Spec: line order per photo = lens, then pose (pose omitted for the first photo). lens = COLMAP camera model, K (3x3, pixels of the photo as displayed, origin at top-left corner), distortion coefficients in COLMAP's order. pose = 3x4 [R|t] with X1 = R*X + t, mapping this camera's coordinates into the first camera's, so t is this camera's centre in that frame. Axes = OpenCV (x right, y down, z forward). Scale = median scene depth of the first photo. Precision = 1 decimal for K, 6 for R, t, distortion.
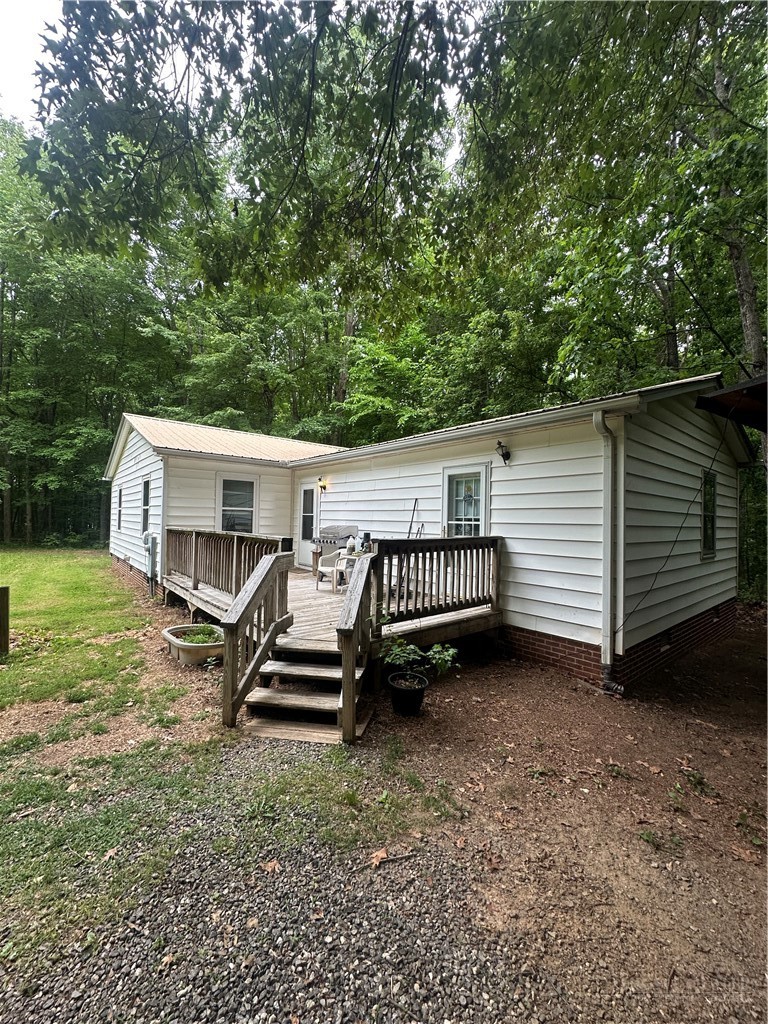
lens RADIAL K [[408.3, 0, 381.3], [0, 408.3, 514.4], [0, 0, 1]] dist [-0.002897, -0.000038]
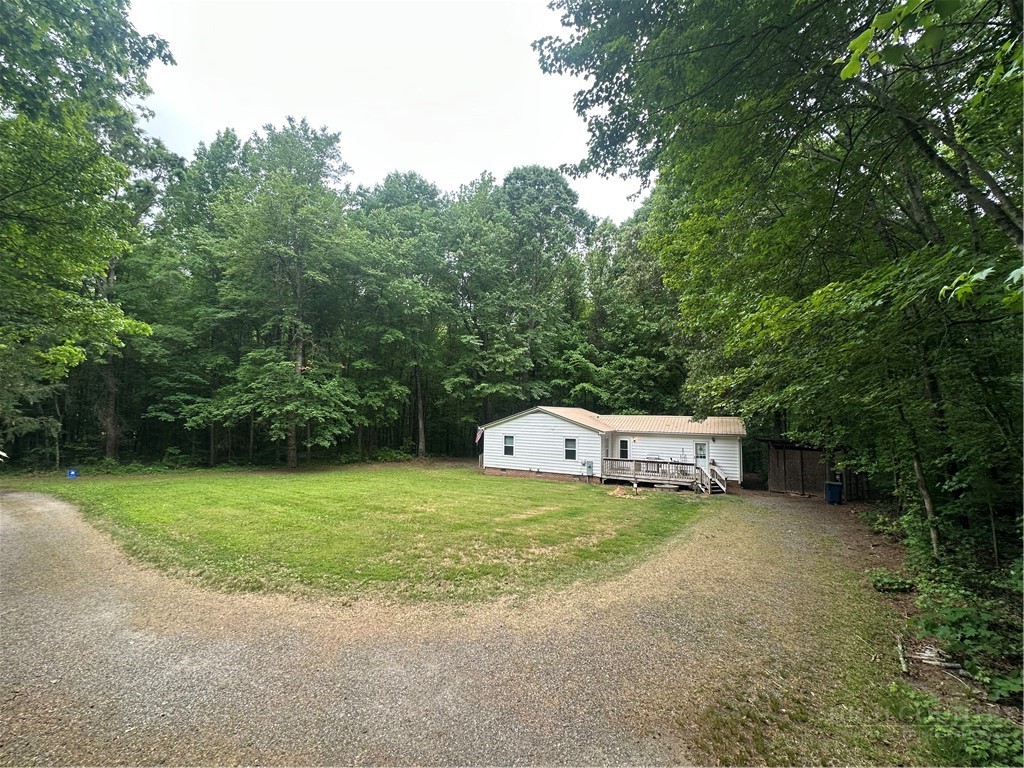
lens RADIAL K [[408.3, 0, 511.5], [0, 408.3, 379.1], [0, 0, 1]] dist [-0.002897, -0.000038]
pose [[0.916354, 0.024124, 0.399642, -2.130611], [-0.000519, 0.998254, -0.059068, -0.334159], [-0.400369, 0.053920, 0.914766, -1.347547]]
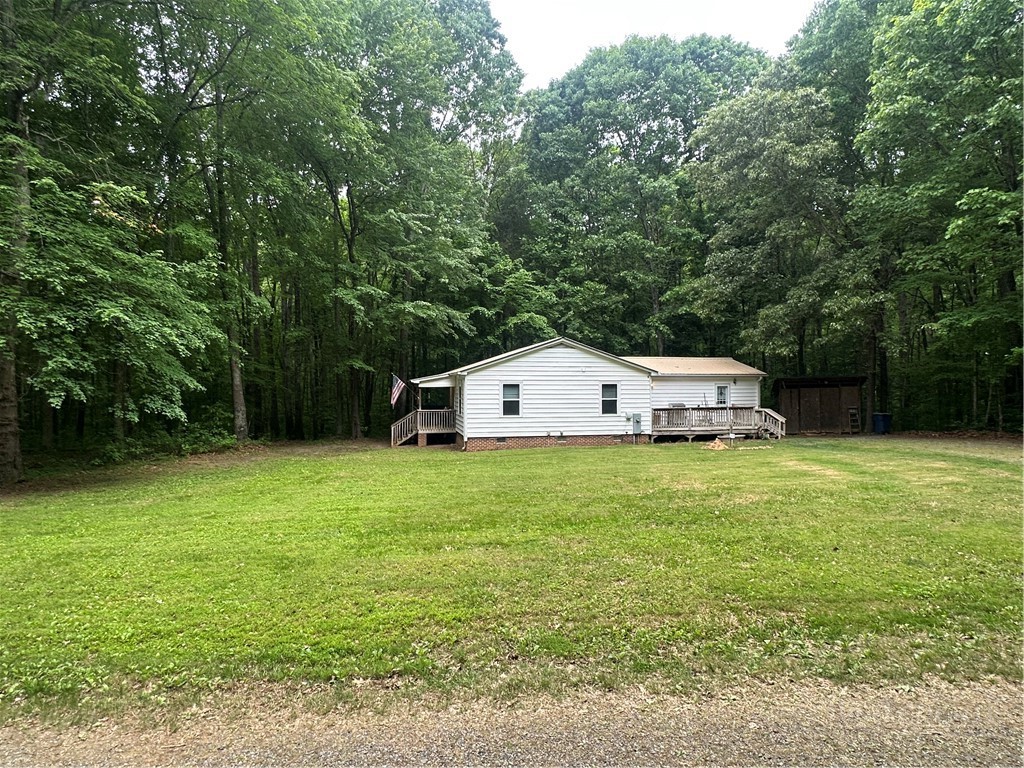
lens RADIAL K [[566.3, 0, 519.1], [0, 566.3, 385.1], [0, 0, 1]] dist [-0.002363, -0.000342]
pose [[0.450089, -0.028941, 0.892515, -3.223381], [-0.003758, 0.999404, 0.034302, -0.177053], [-0.892976, -0.018793, 0.449712, 0.258981]]
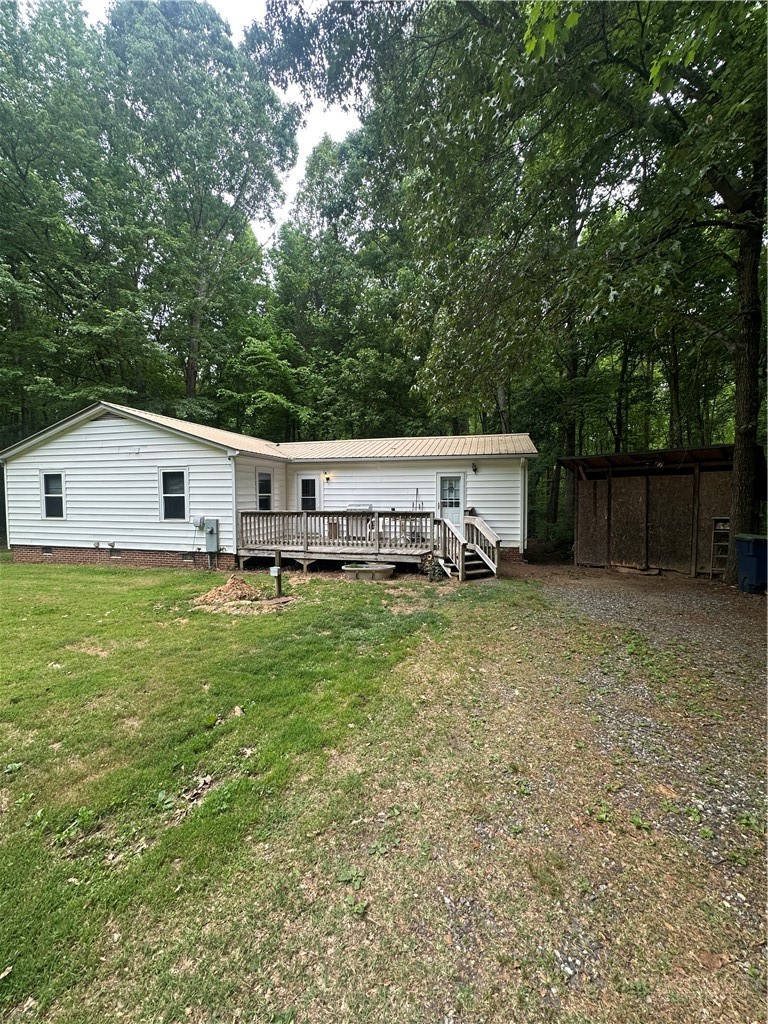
lens RADIAL K [[408.3, 0, 381.7], [0, 408.3, 509.0], [0, 0, 1]] dist [-0.002897, -0.000038]
pose [[0.805899, -0.048829, 0.590036, -0.848531], [0.013397, 0.997842, 0.064279, -0.049765], [-0.591902, -0.043898, 0.804814, -0.284809]]
